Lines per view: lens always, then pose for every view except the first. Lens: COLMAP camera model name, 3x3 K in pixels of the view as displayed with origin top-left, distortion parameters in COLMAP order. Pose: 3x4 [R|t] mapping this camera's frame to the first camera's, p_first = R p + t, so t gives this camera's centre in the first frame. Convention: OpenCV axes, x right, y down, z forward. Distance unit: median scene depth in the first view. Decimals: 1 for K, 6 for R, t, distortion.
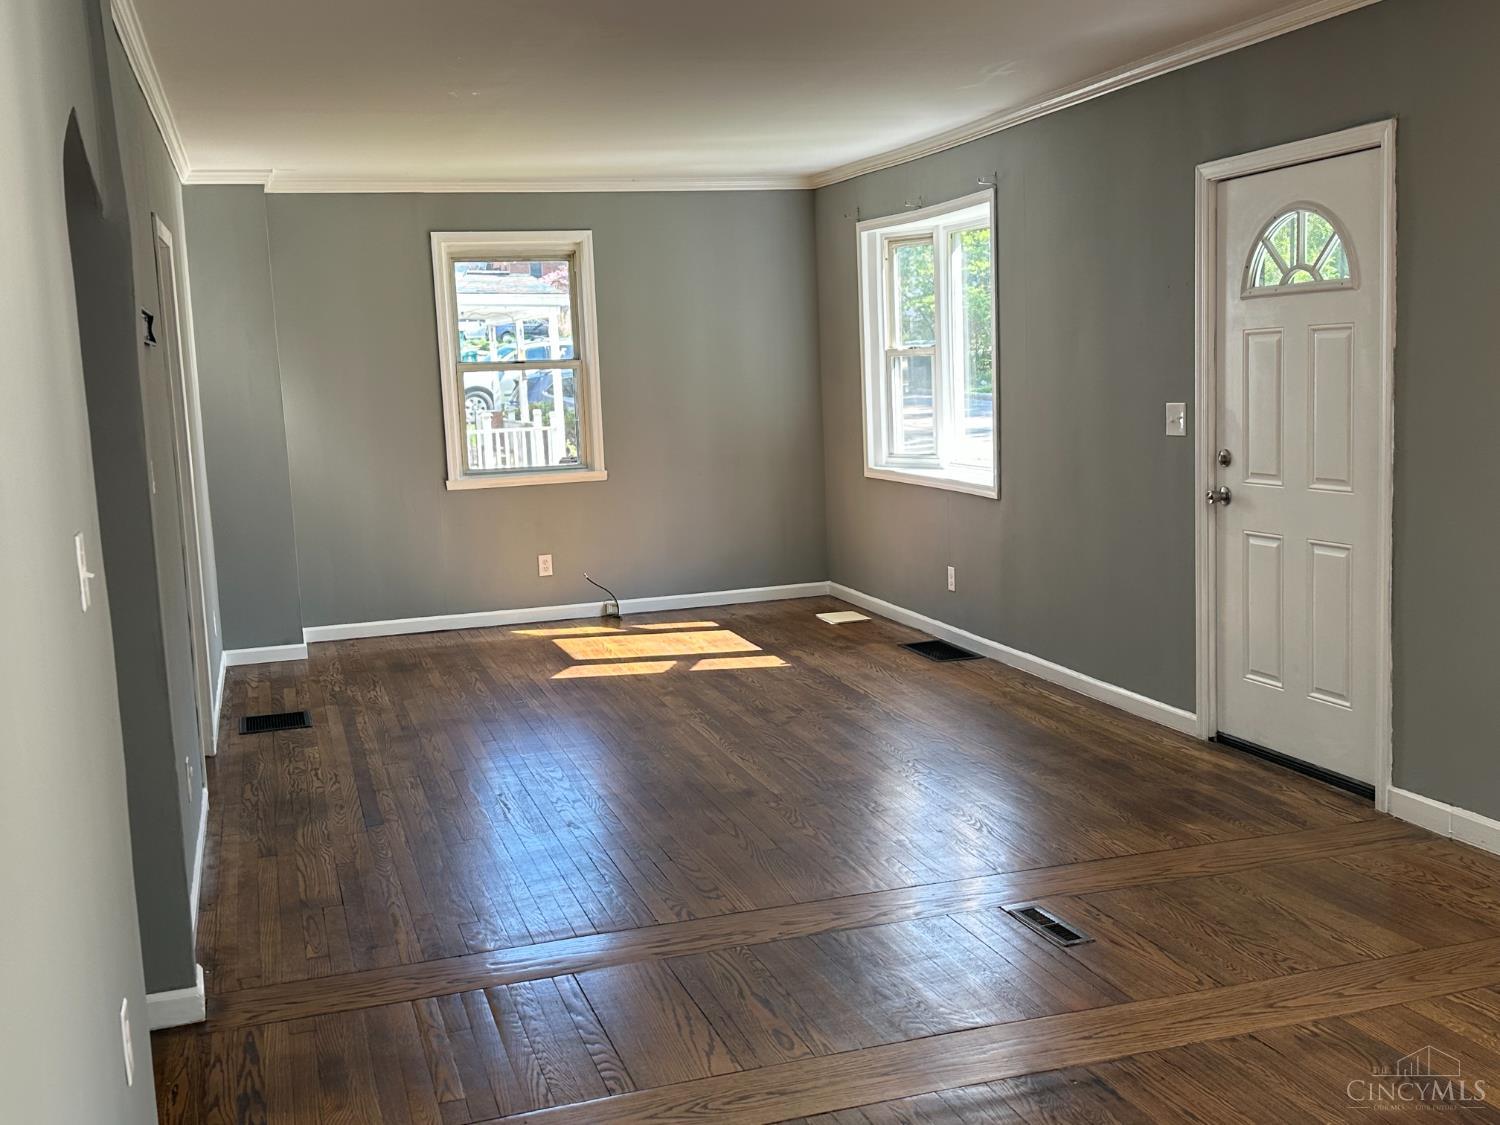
lens RADIAL K [[1559.1, 0, 750.3], [0, 1559.1, 563.4], [0, 0, 1]] dist [-0.004746, 0.000000]
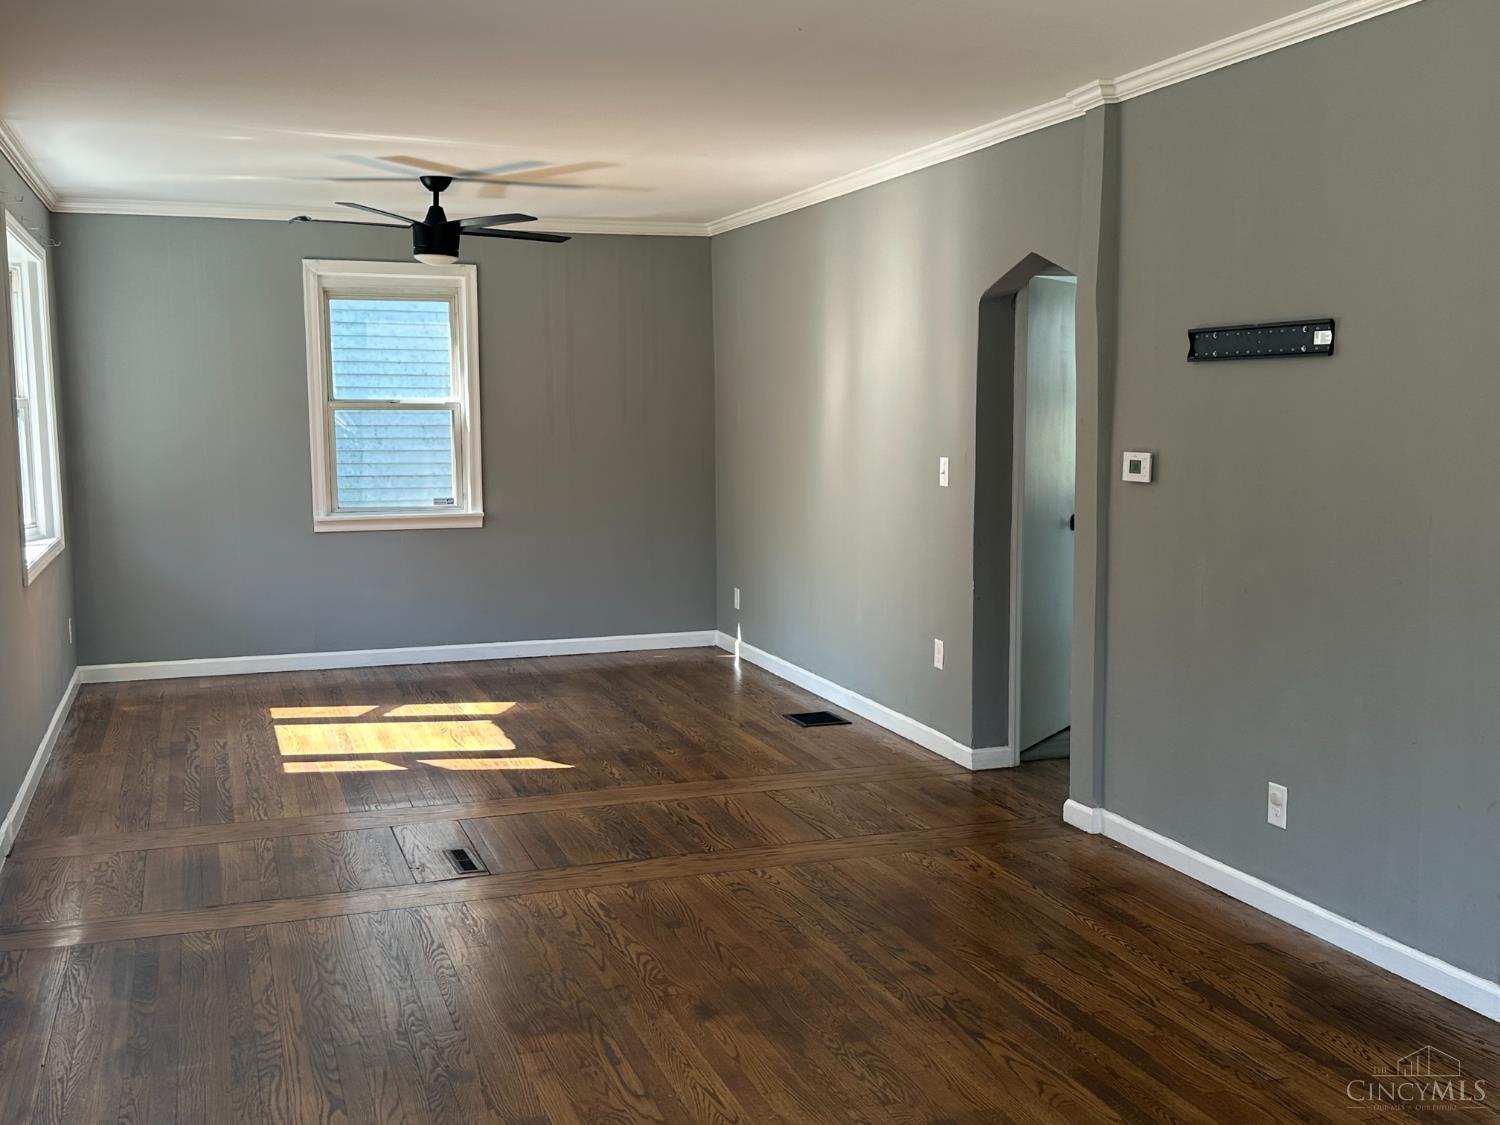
lens RADIAL K [[1559.1, 0, 750.3], [0, 1559.1, 564.3], [0, 0, 1]] dist [-0.004746, 0.000000]
pose [[-0.998493, 0.049485, -0.023731, -0.016790], [0.042767, 0.972577, 0.228614, -0.231487], [0.034393, 0.227255, -0.973228, 1.809802]]
